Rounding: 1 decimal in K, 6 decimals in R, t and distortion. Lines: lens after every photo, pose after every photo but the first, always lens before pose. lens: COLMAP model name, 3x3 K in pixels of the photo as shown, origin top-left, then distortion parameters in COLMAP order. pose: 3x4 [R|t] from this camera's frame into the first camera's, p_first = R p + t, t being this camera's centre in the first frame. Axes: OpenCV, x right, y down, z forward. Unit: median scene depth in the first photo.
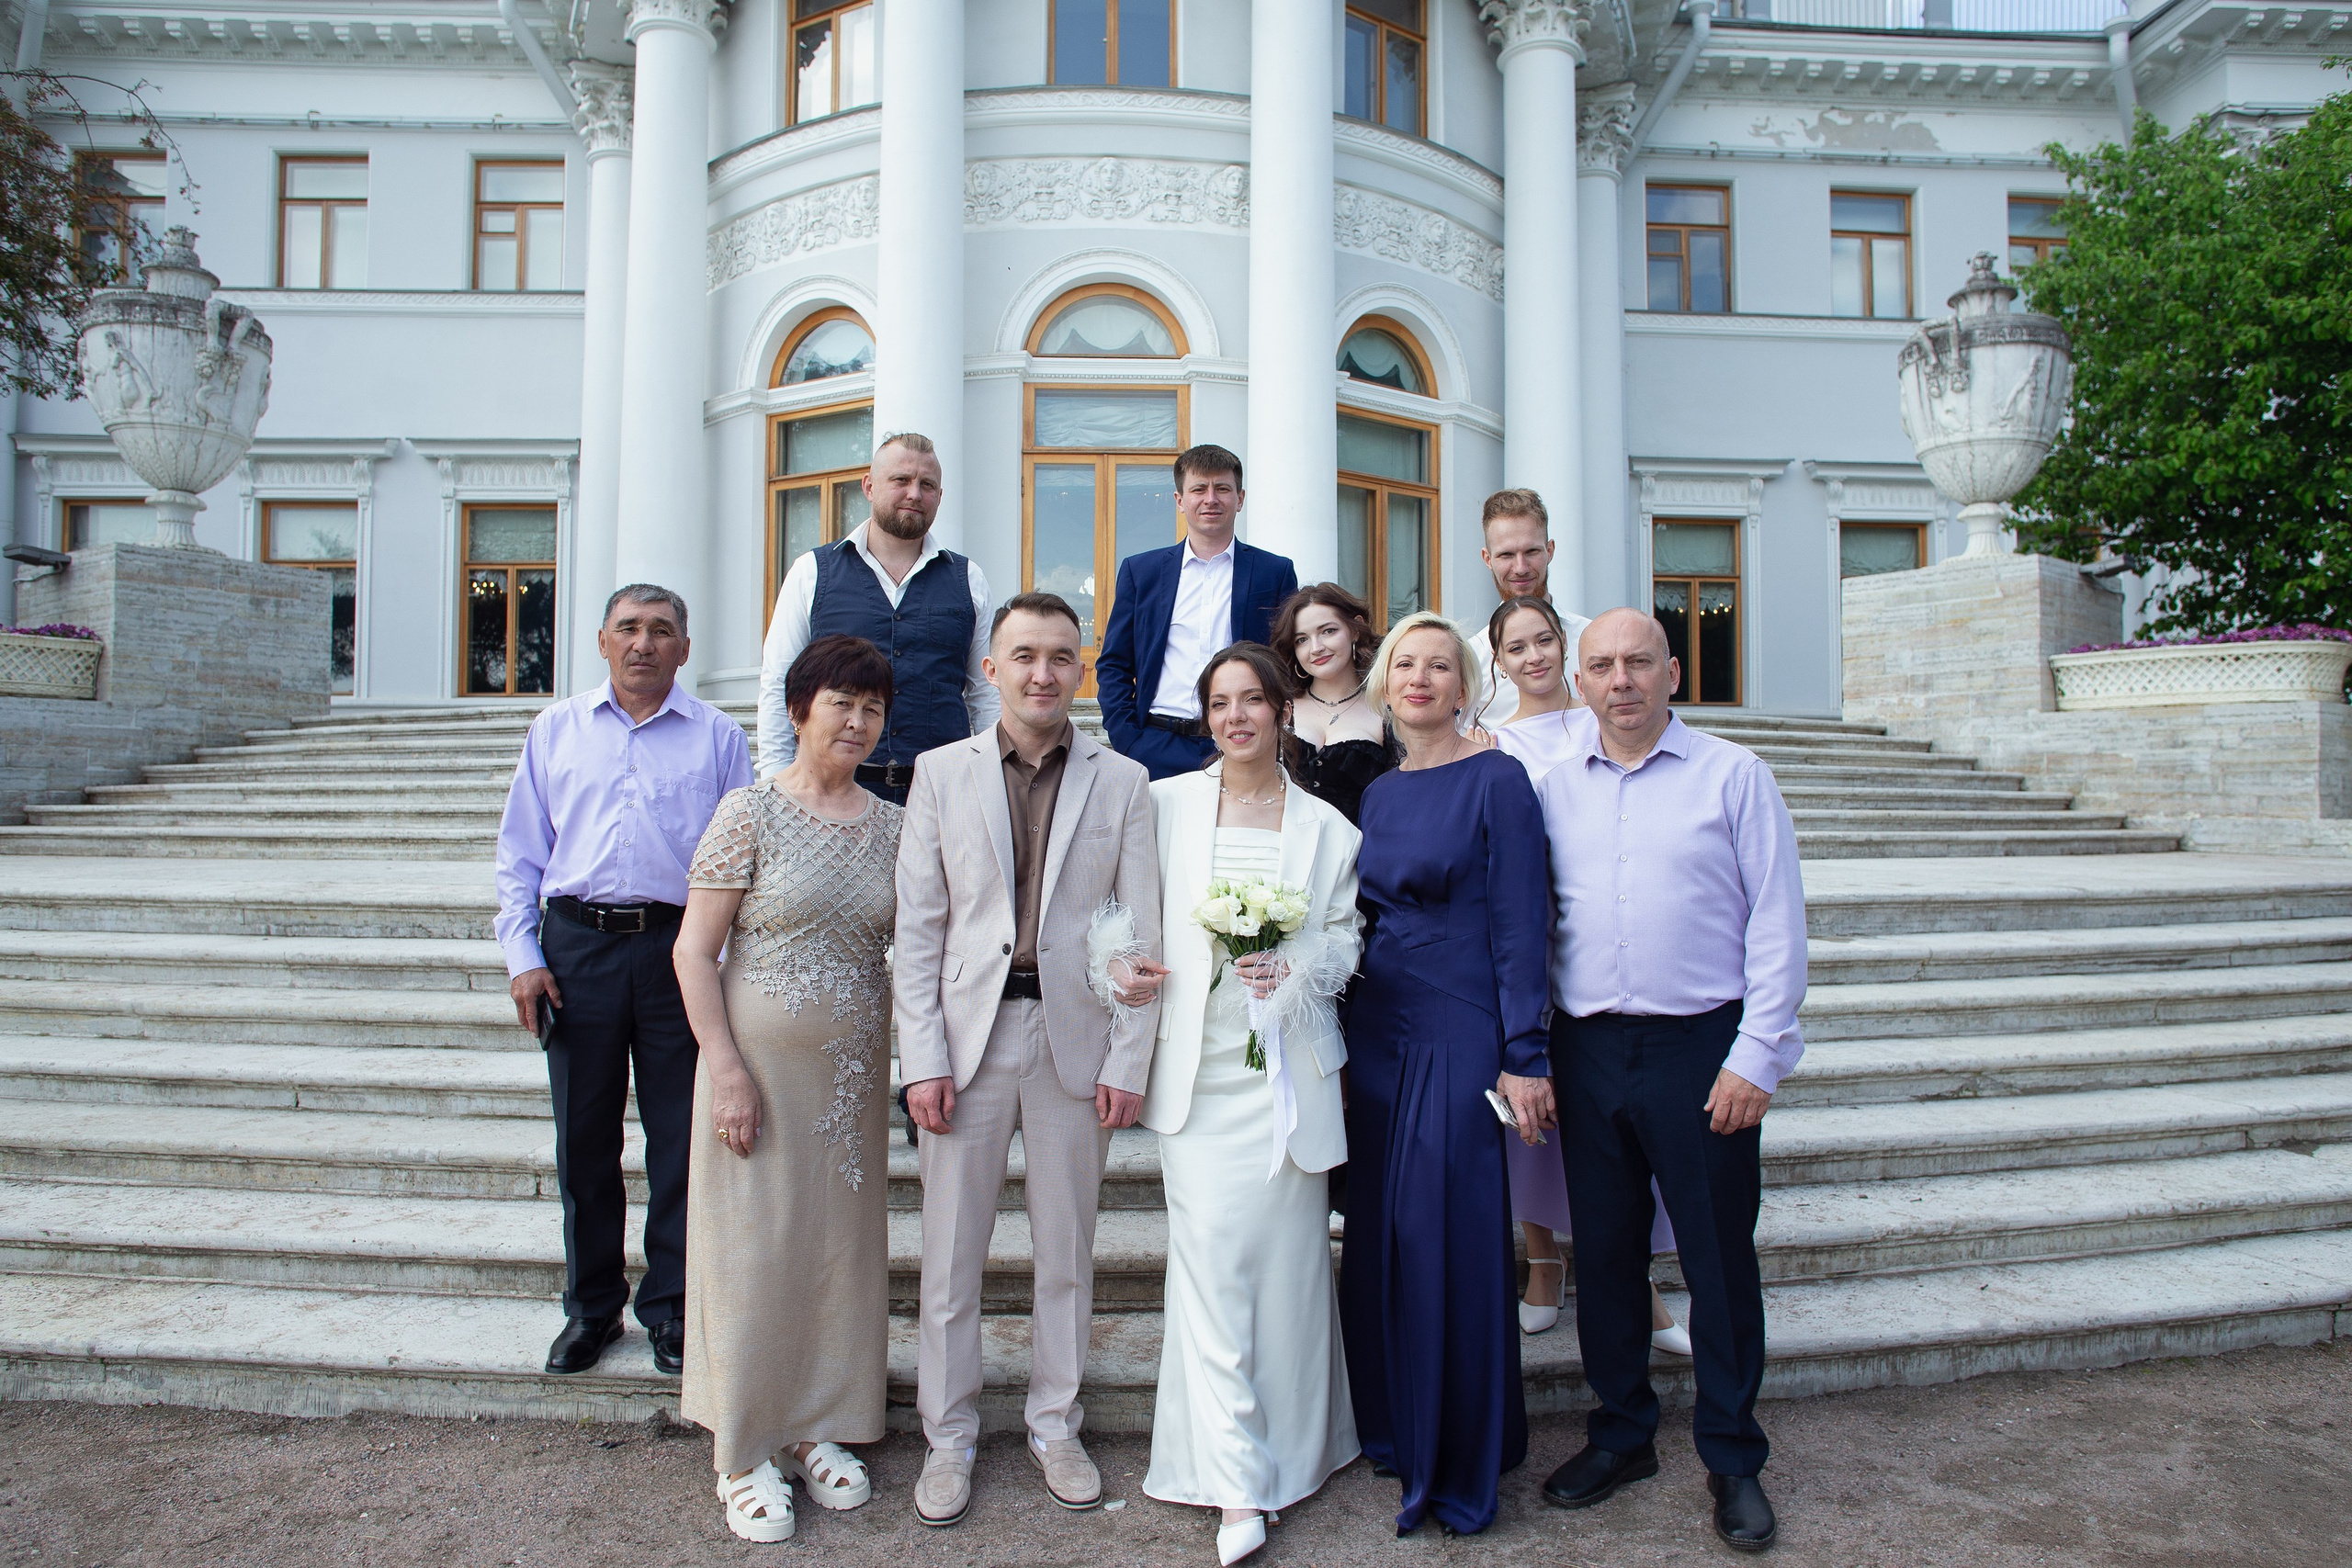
lens RADIAL K [[1488.3, 0, 1177.2], [0, 1488.3, 778.2], [0, 0, 1]] dist [-0.078764, 0.058486]
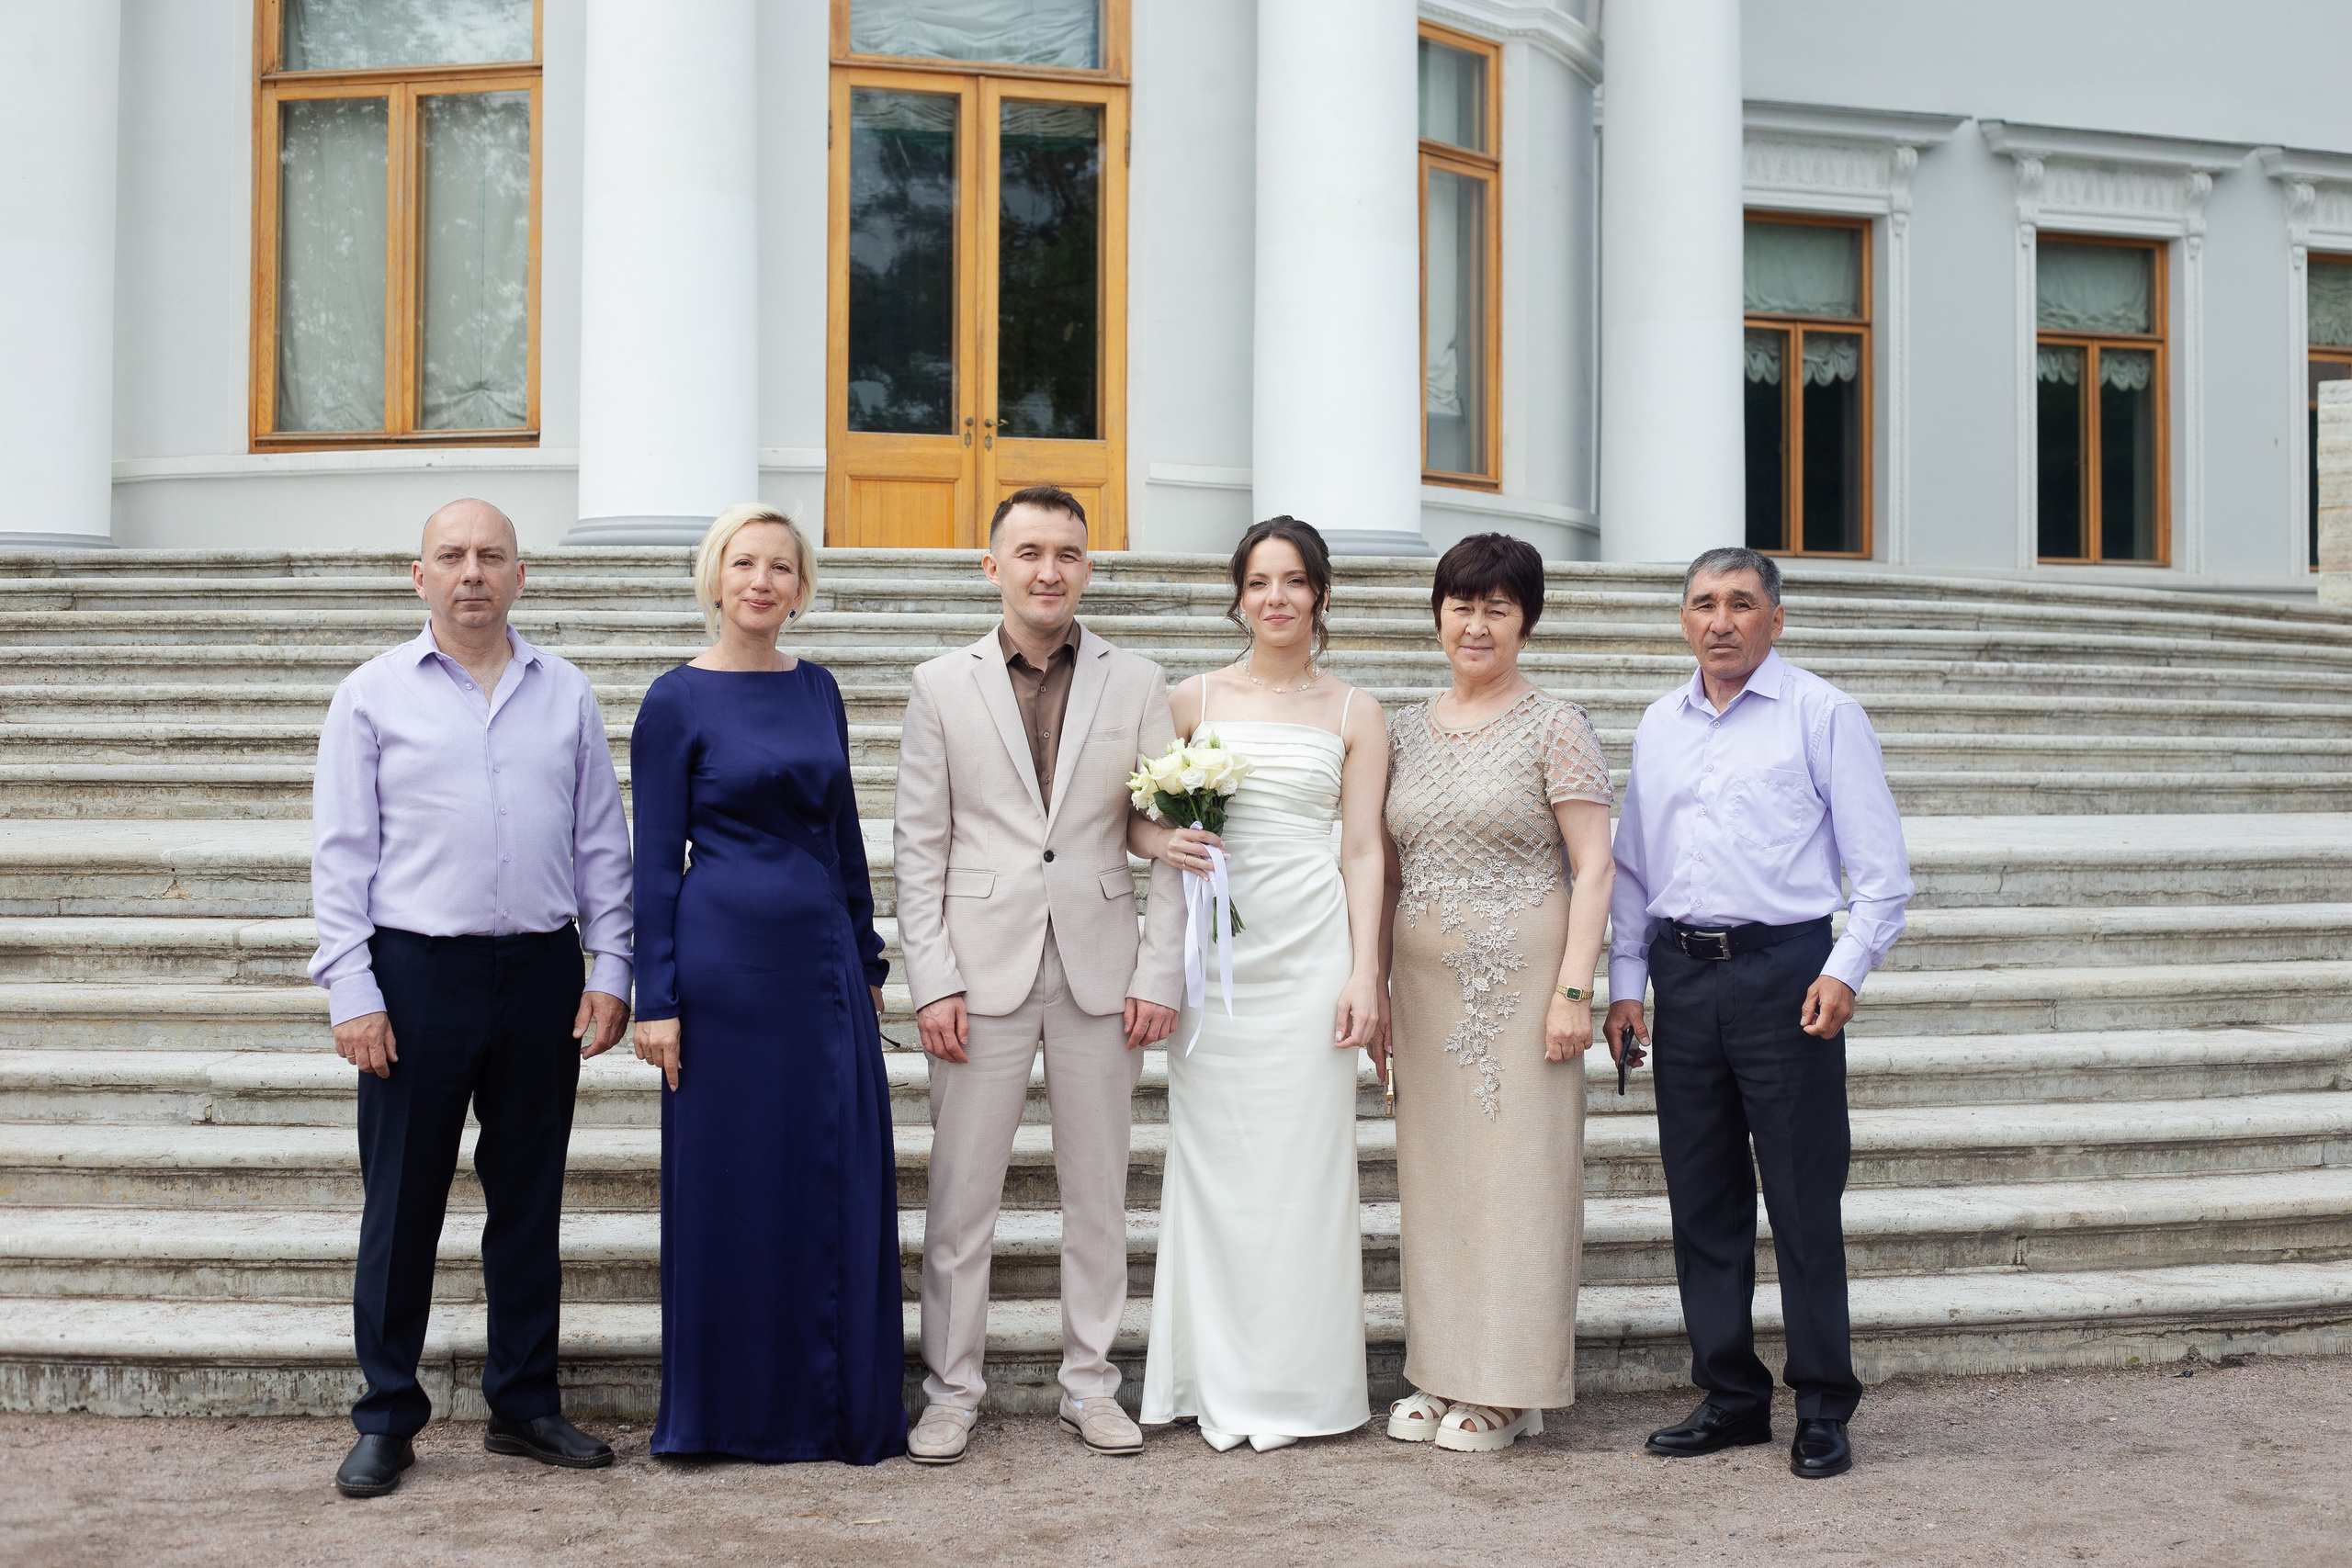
lens RADIAL K [[3402.3, 0, 1166.0], [0, 3402.3, 742.2], [0, 0, 1]] dist [-0.083717, -0.093622]
pose [[0.955825, 0.002702, 0.293923, -0.344186], [-0.008030, 0.999825, 0.016922, -0.000018], [-0.293826, -0.018535, 0.955679, -0.191095]]
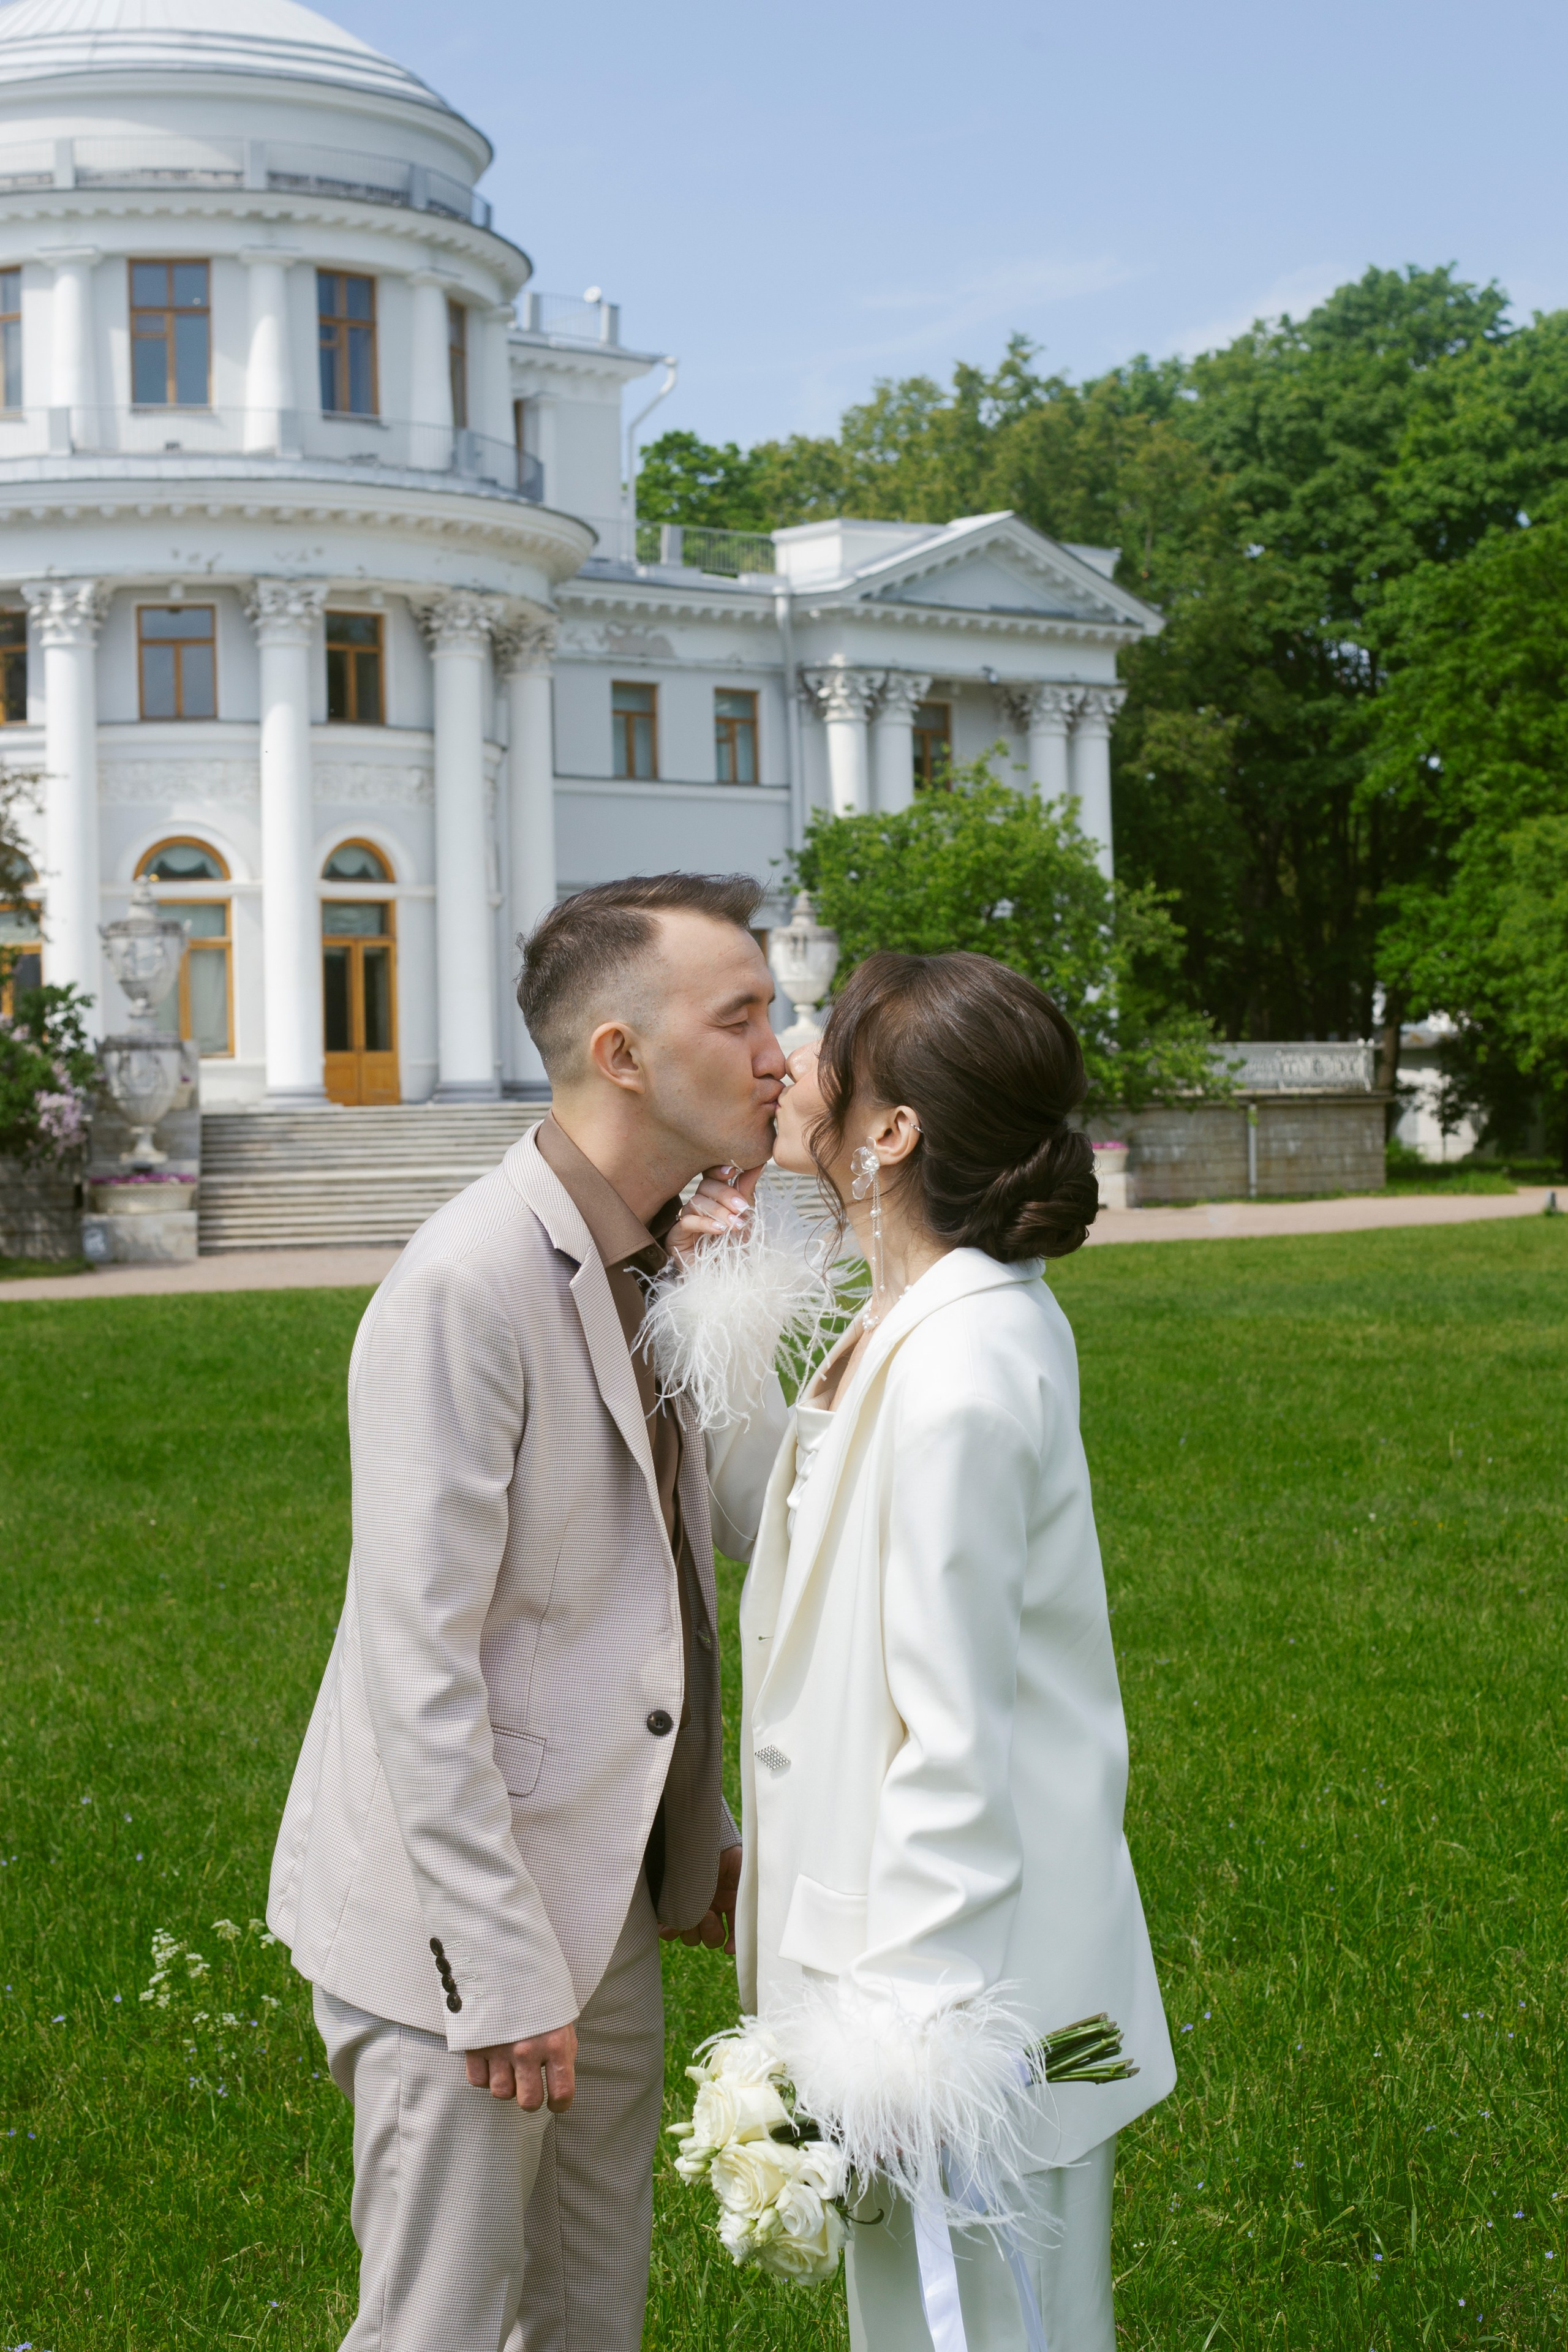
lens RADIAL K [[3885.2, 0, 743.9], [0, 3885.2, 1248.6], [0, 0, 1]] dist [-0.126591, 0.087615]
pose [[0.782358, -0.043162, 0.621331, -2.508867], [0.009416, 0.998302, 0.057493, -0.116544], [-0.622758, -0.039130, 0.781436, -2.804466]]
